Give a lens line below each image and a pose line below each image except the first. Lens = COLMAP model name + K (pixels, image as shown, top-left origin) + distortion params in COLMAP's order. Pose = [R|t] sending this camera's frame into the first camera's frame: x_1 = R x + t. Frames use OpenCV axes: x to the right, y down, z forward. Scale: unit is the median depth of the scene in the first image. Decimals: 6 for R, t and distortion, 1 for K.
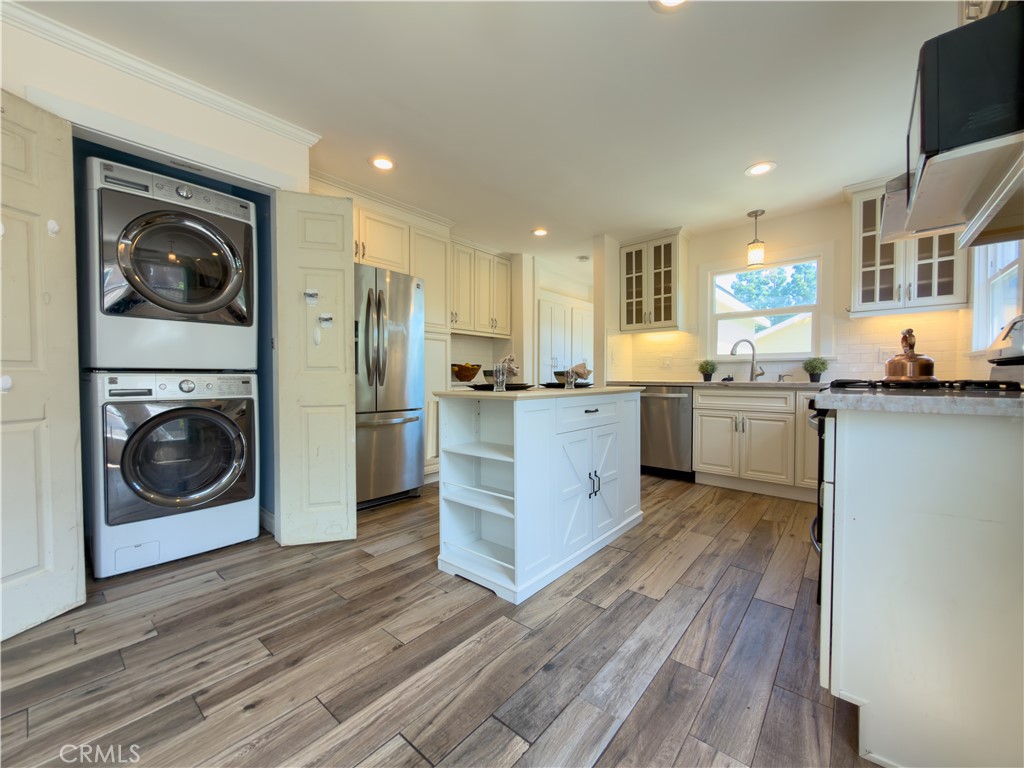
lens RADIAL K [[408.3, 0, 508.5], [0, 408.3, 385.5], [0, 0, 1]] dist [-0.001021, -0.000089]
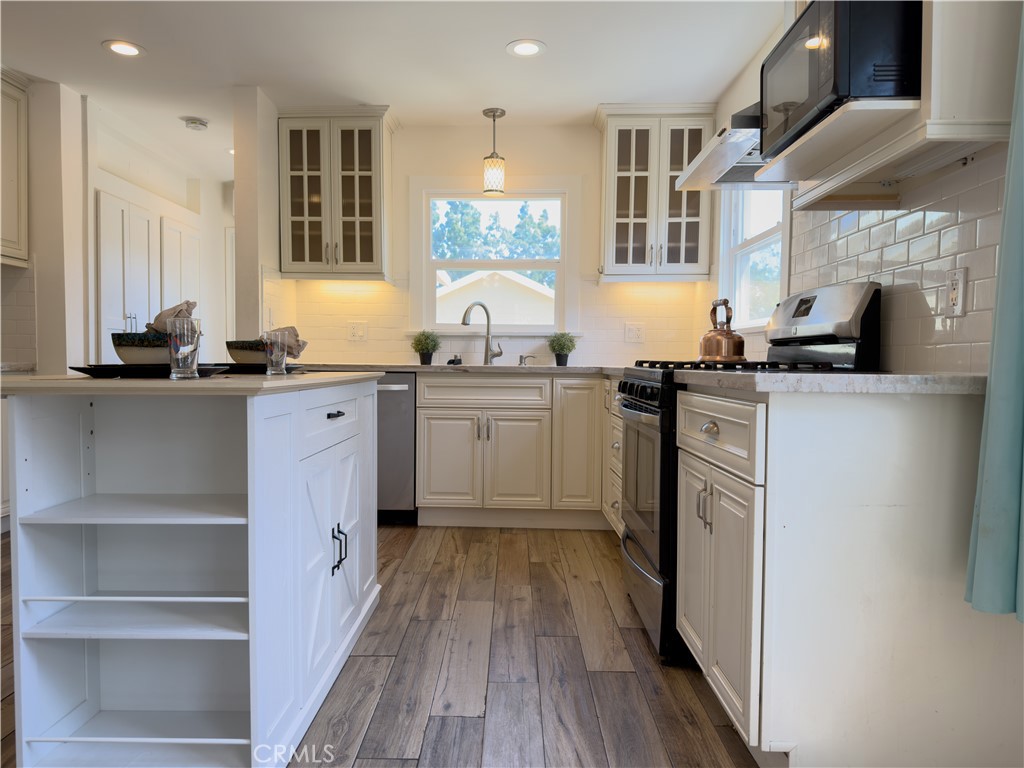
lens RADIAL K [[713.9, 0, 507.3], [0, 713.9, 392.9], [0, 0, 1]] dist [0.070063, -0.082157]
pose [[0.765728, -0.020015, 0.642853, -0.168305], [0.004398, 0.999655, 0.025886, 0.006968], [-0.643149, -0.016994, 0.765552, 0.087939]]
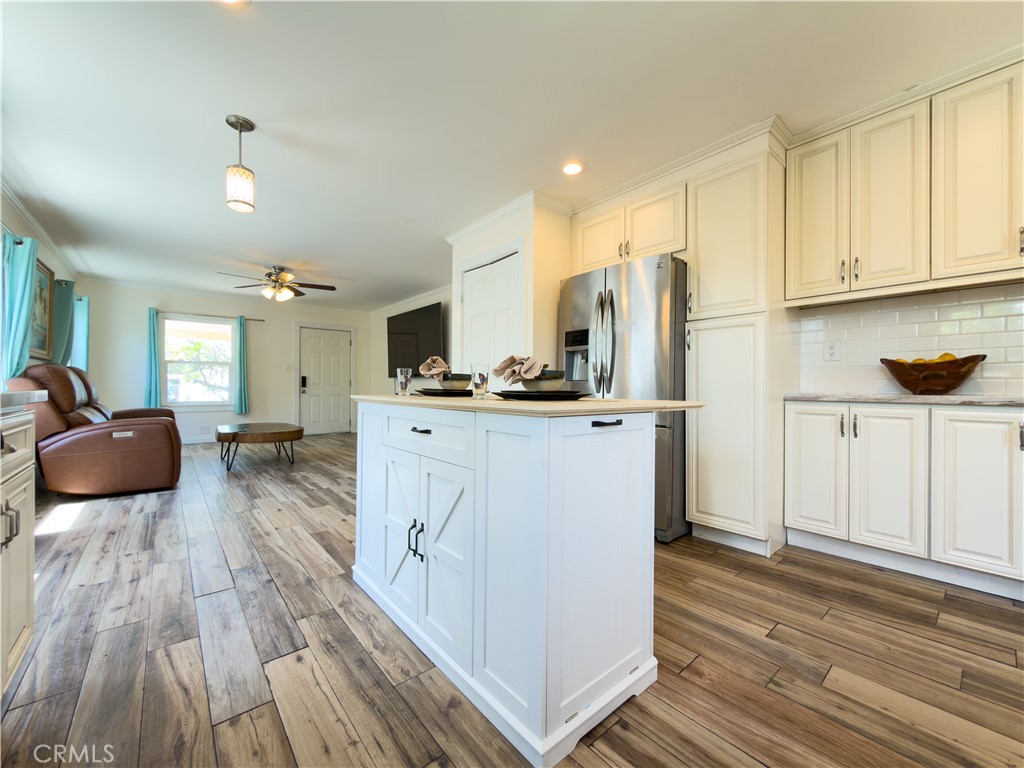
lens RADIAL K [[408.3, 0, 512.0], [0, 408.3, 385.6], [0, 0, 1]] dist [-0.001021, -0.000089]
pose [[-0.158316, -0.002843, -0.987384, 0.614650], [-0.029733, 0.999556, 0.001890, -0.012655], [0.986941, 0.029658, -0.158331, 0.909115]]
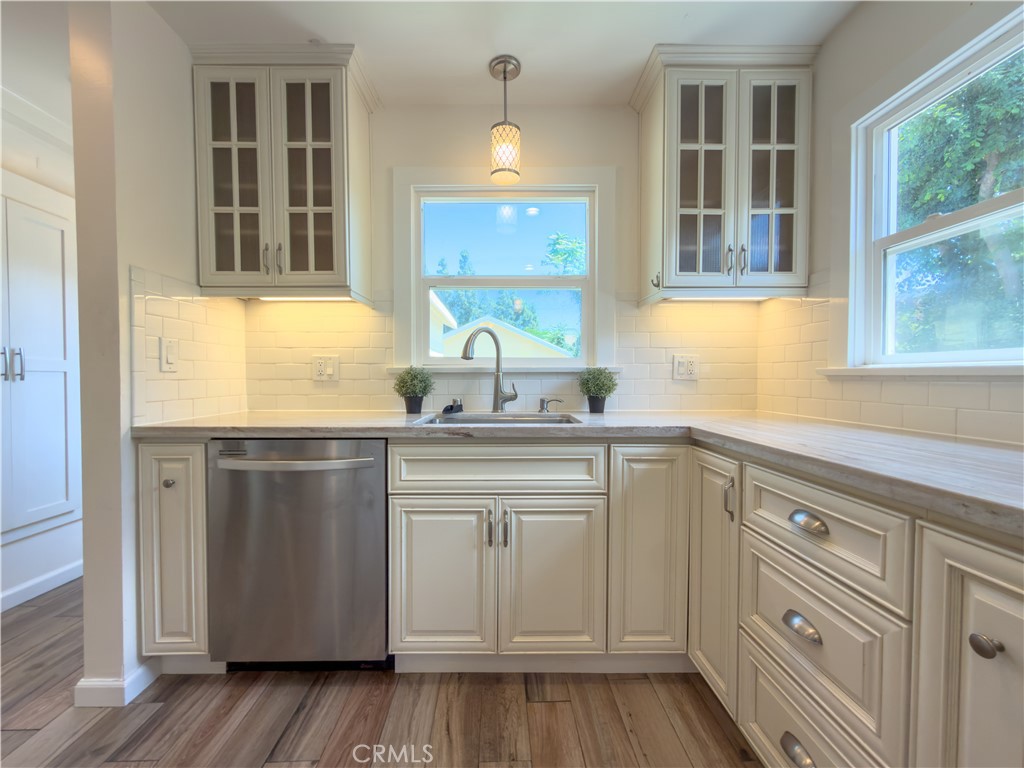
lens RADIAL K [[408.3, 0, 515.0], [0, 408.3, 383.8], [0, 0, 1]] dist [-0.001021, -0.000089]
pose [[0.730953, -0.012685, 0.682310, 0.327495], [0.014892, 0.999886, 0.002635, -0.056568], [-0.682265, 0.008235, 0.731058, 0.748263]]
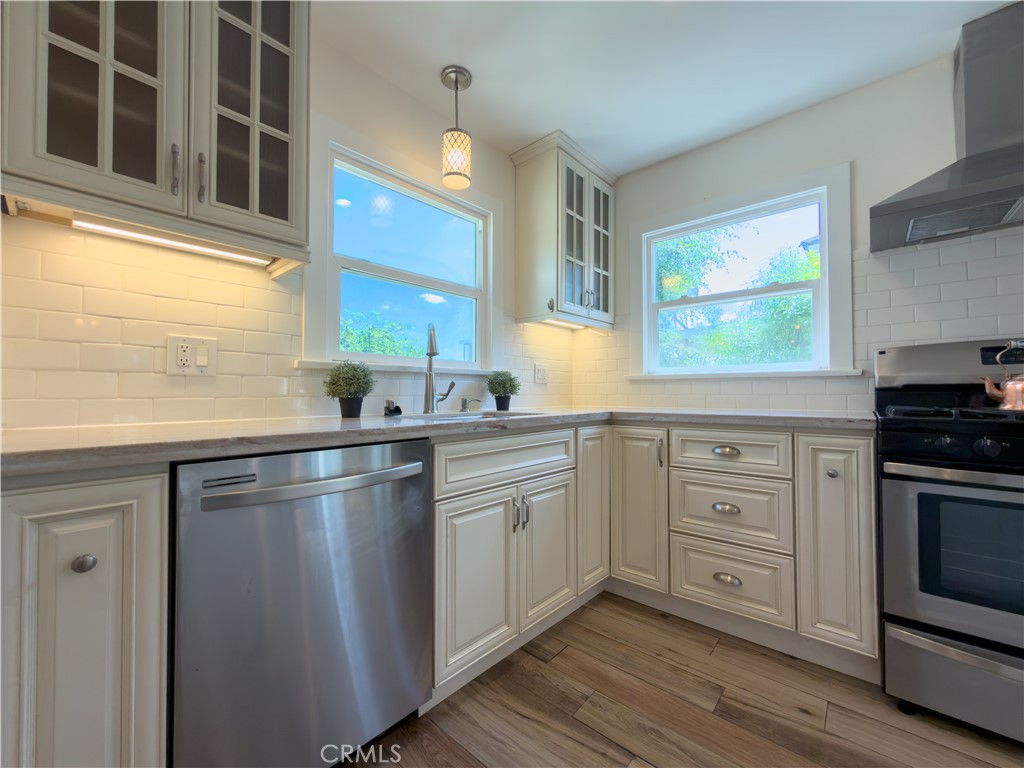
lens RADIAL K [[408.3, 0, 509.4], [0, 408.3, 384.4], [0, 0, 1]] dist [-0.001021, -0.000089]
pose [[0.001145, 0.022992, 0.999735, 0.132537], [0.024027, 0.999446, -0.023013, -0.037744], [-0.999711, 0.024047, 0.000592, 1.101741]]
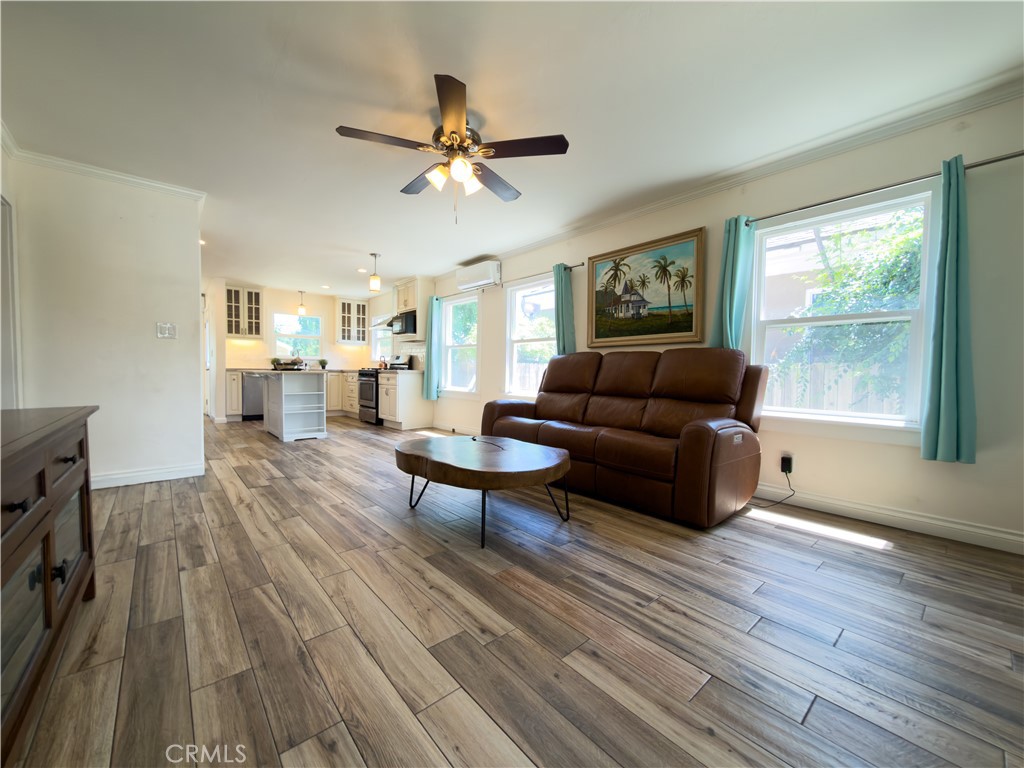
lens RADIAL K [[408.3, 0, 511.4], [0, 408.3, 382.6], [0, 0, 1]] dist [-0.001021, -0.000089]
pose [[0.149158, -0.024957, 0.988498, -1.632496], [0.009828, 0.999669, 0.023756, 0.026866], [-0.988764, 0.006172, 0.149354, -0.505543]]
